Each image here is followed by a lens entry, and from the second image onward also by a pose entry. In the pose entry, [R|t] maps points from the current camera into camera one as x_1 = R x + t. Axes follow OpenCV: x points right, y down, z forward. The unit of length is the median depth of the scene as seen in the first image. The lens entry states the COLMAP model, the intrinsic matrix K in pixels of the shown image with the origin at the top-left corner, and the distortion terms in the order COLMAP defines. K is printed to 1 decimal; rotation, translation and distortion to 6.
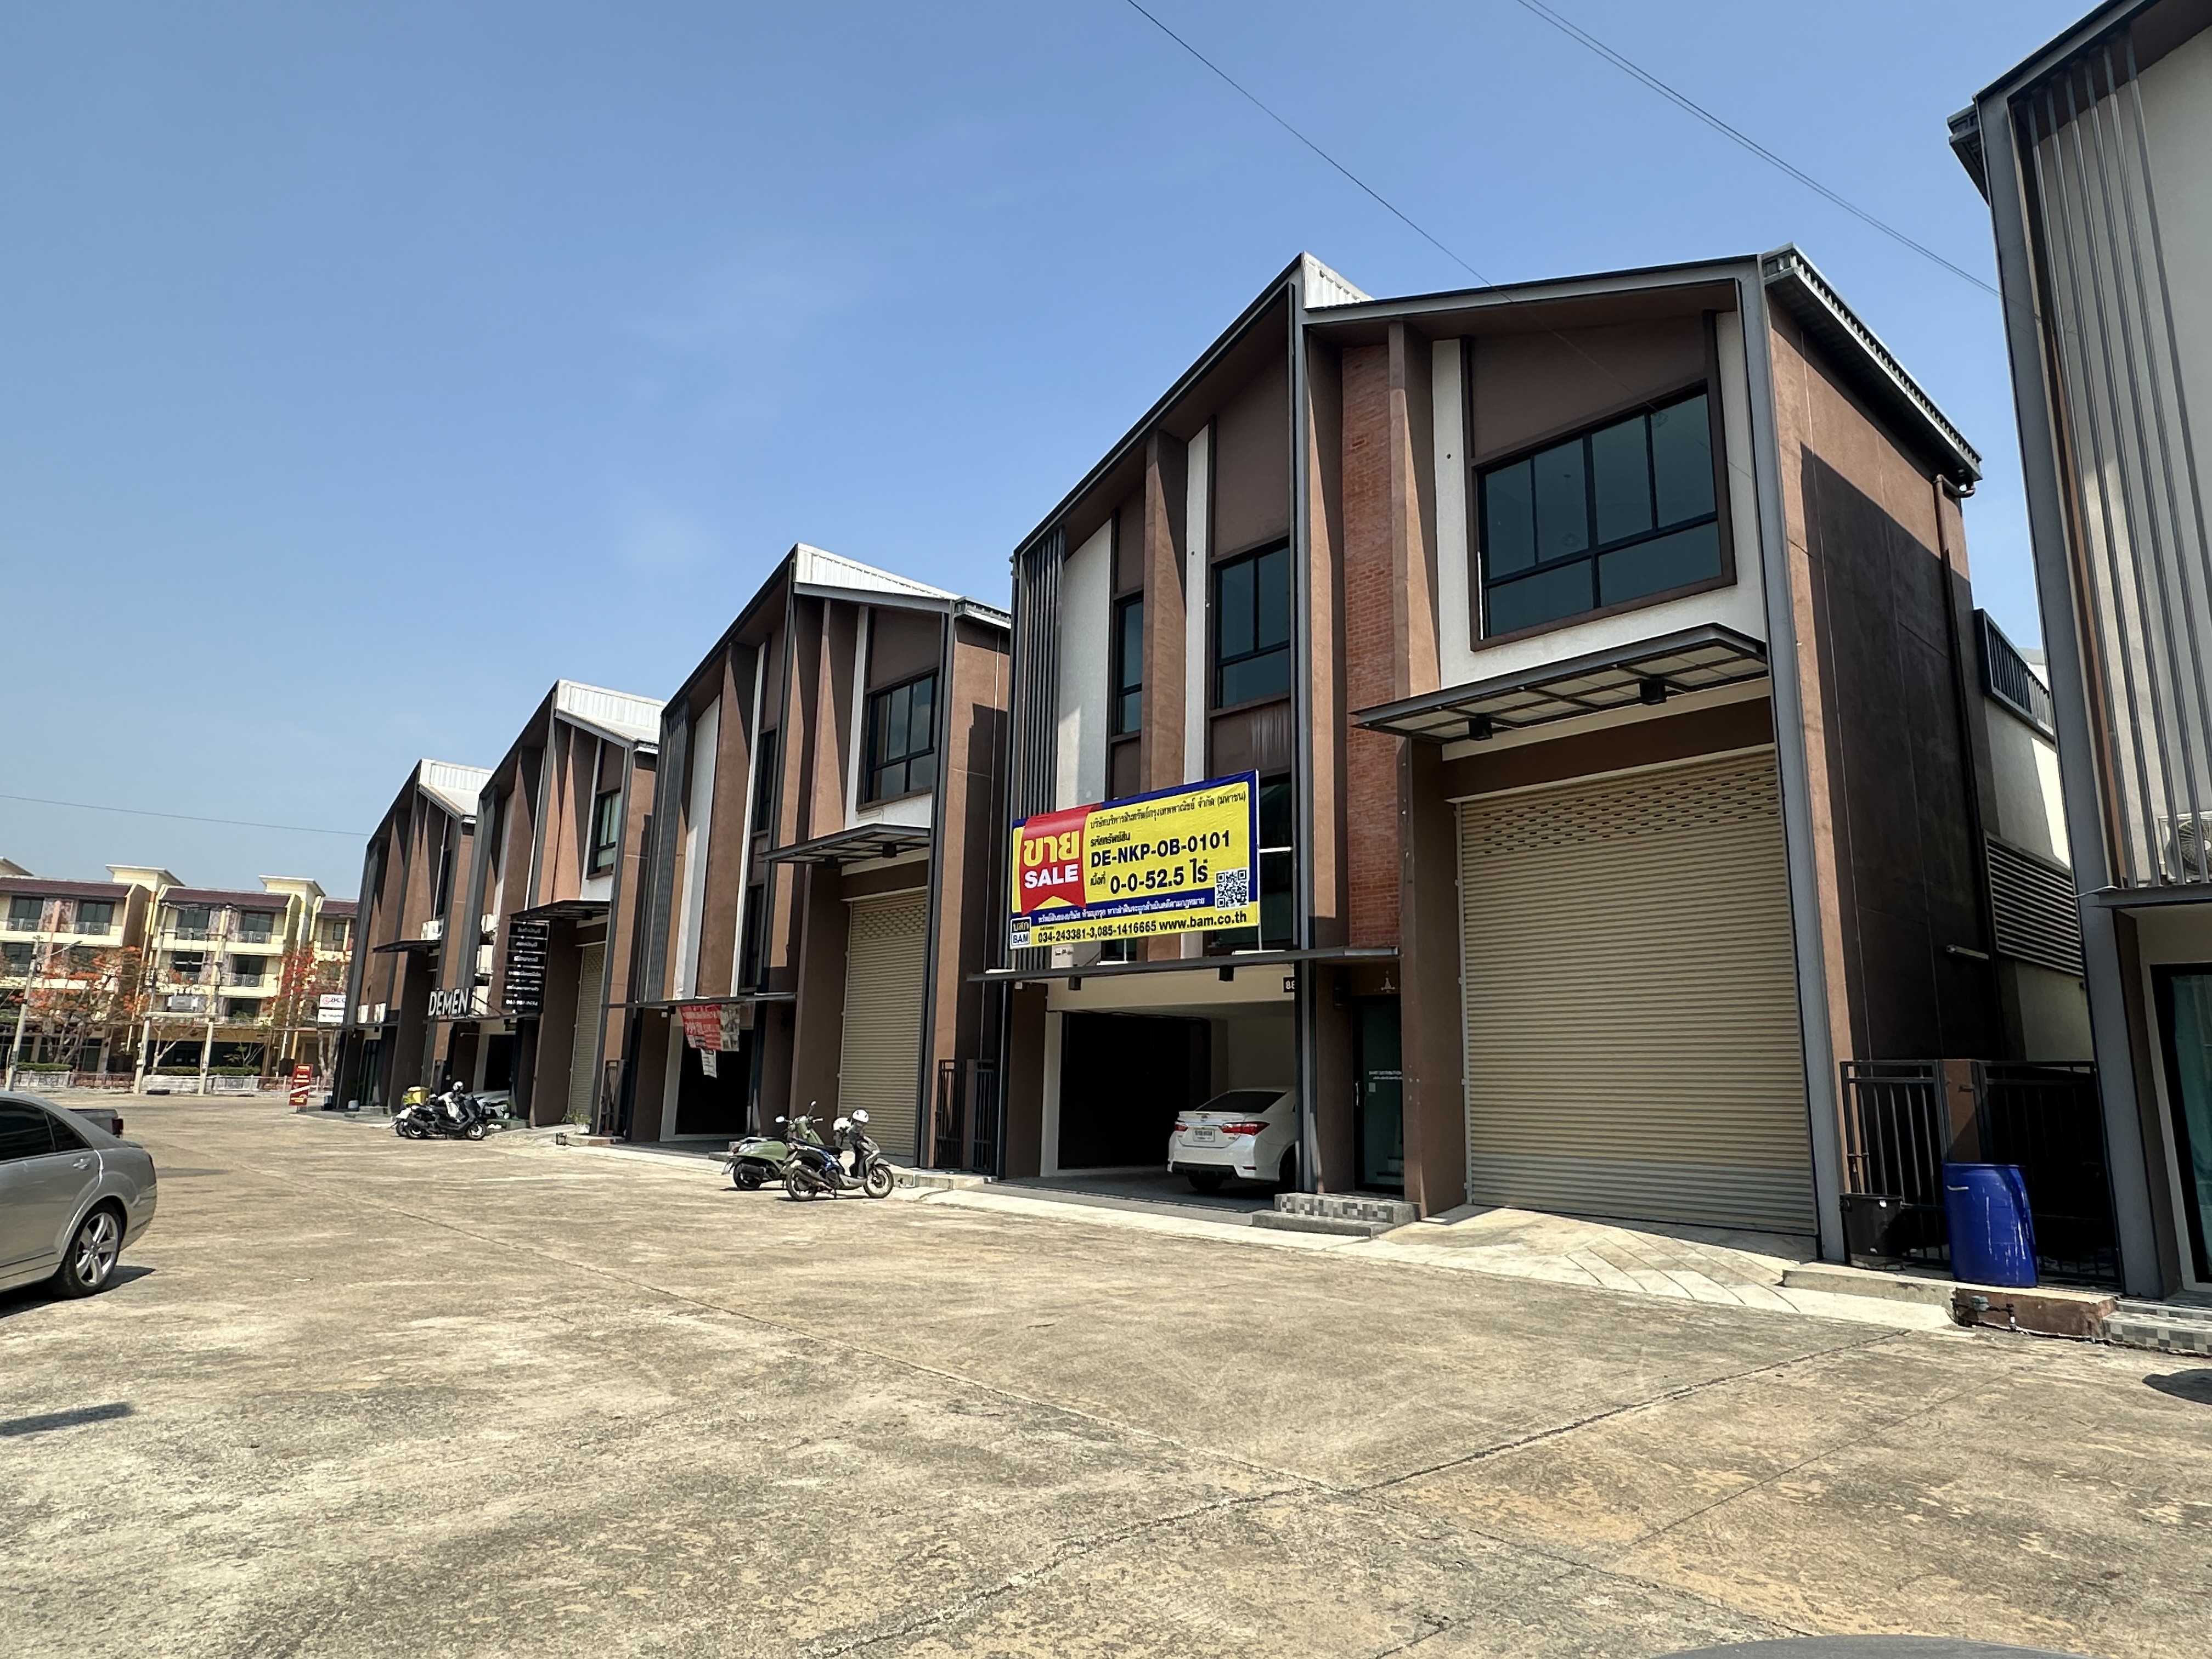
lens RADIAL K [[1283.4, 0, 1058.2], [0, 1283.4, 824.8], [0, 0, 1]] dist [0.023537, 0.007019]
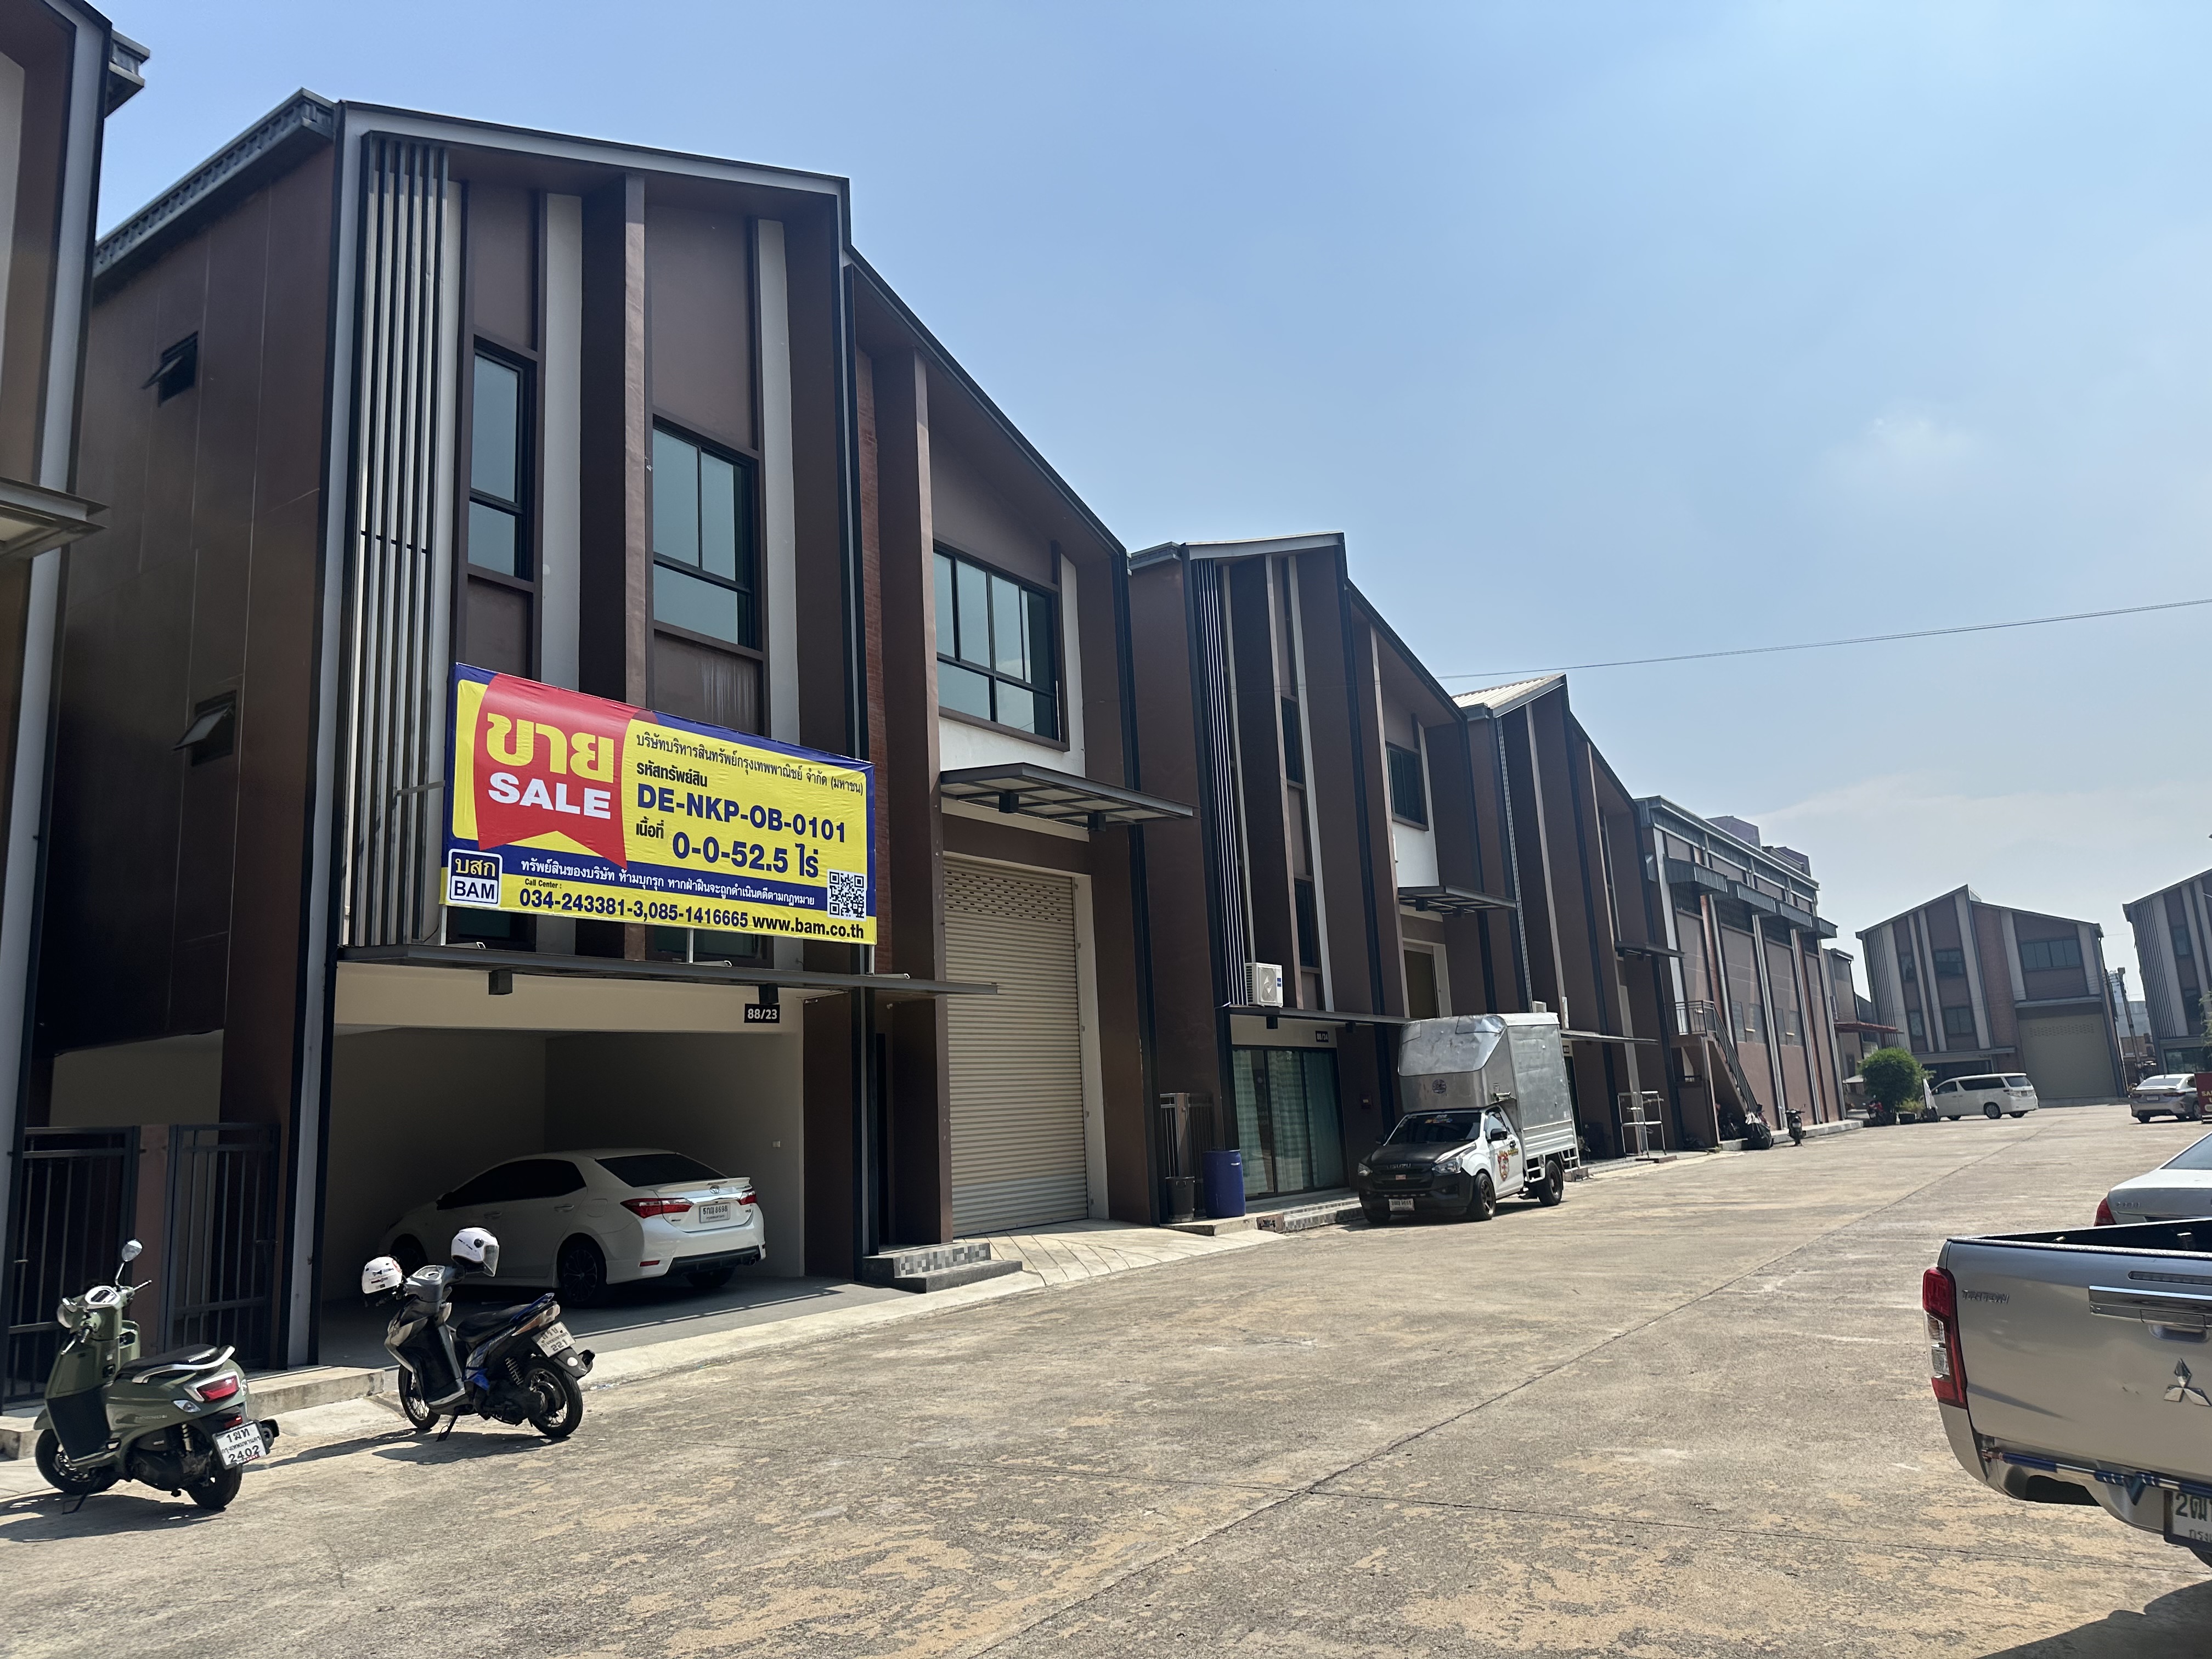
lens RADIAL K [[1553.1, 0, 1113.3], [0, 1553.1, 824.1], [0, 0, 1]] dist [0.082037, -0.029639]
pose [[-0.258365, 0.170401, 0.950900, -0.765689], [-0.149765, 0.965355, -0.213683, 0.171394], [-0.954368, -0.197620, -0.223894, 0.947028]]
